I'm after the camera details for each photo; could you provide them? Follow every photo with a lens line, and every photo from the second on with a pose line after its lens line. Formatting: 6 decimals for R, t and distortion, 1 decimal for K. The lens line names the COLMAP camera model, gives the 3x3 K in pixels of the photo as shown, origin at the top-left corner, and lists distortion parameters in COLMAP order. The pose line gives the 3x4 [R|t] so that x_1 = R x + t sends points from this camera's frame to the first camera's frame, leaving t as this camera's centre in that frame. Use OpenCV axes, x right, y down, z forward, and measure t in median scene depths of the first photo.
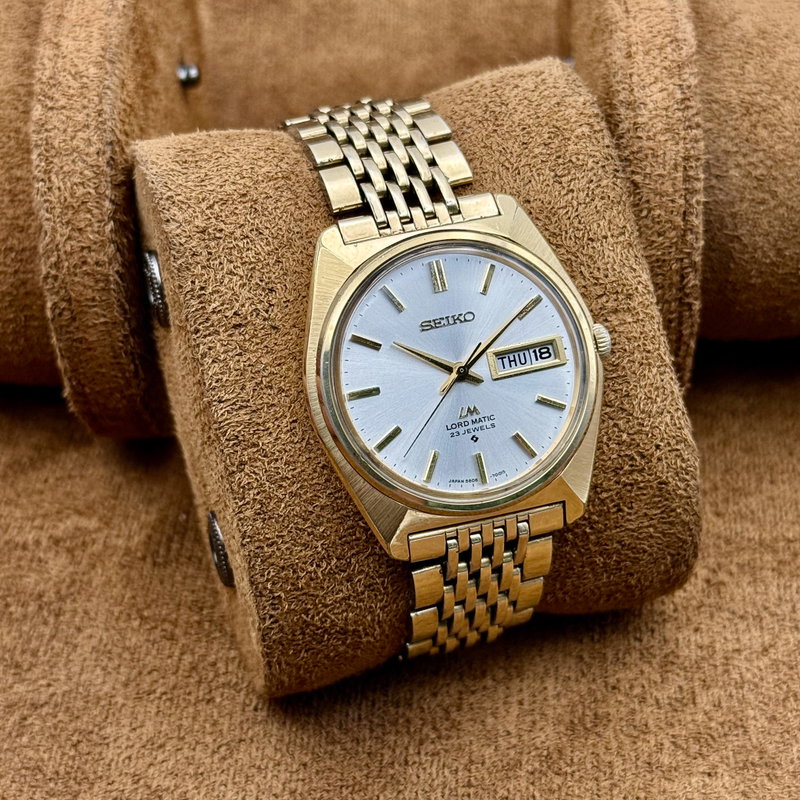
lens RADIAL K [[1915.8, 0, 400.0], [0, 1915.8, 400.0], [0, 0, 1]] dist [0.019262, 0.533801]
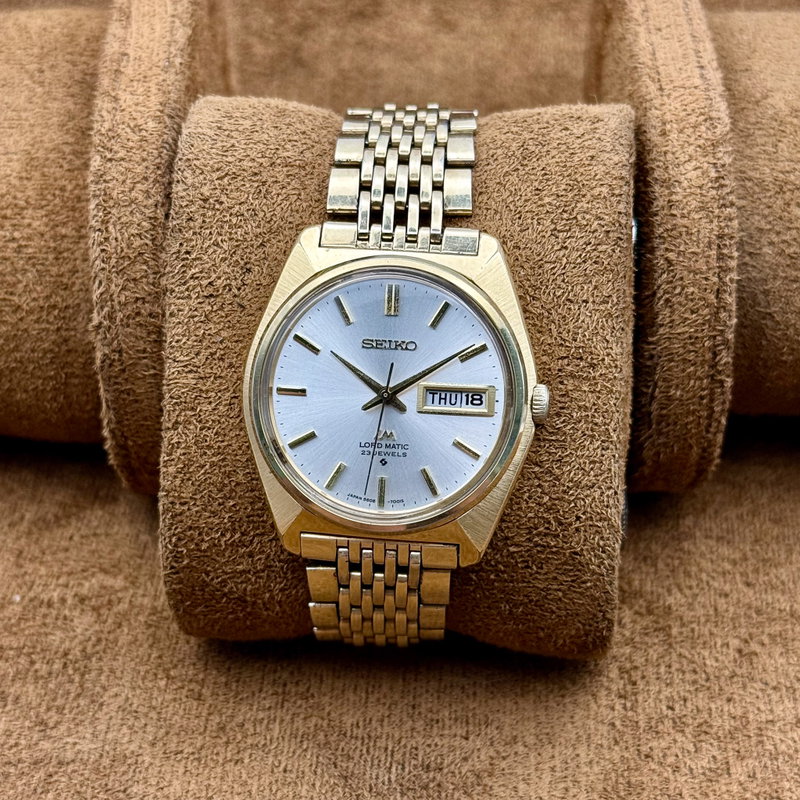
lens RADIAL K [[1915.8, 0, 400.0], [0, 1915.8, 400.0], [0, 0, 1]] dist [0.019262, 0.533801]
pose [[0.926191, 0.273325, -0.259740, 0.295515], [-0.251844, 0.961108, 0.113340, -0.126654], [0.280617, -0.039561, 0.959004, 0.016781]]
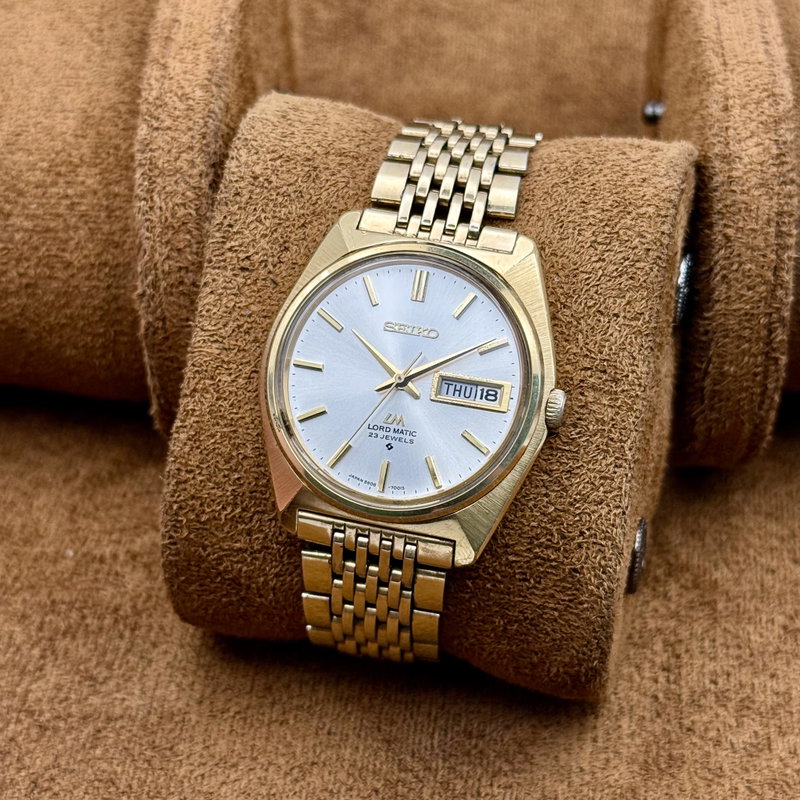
lens RADIAL K [[1915.8, 0, 400.0], [0, 1915.8, 400.0], [0, 0, 1]] dist [0.019262, 0.533801]
pose [[0.856585, 0.349878, -0.379272, 0.405931], [-0.368850, 0.929176, 0.024118, -0.028211], [0.360849, 0.119235, 0.924971, 0.061042]]
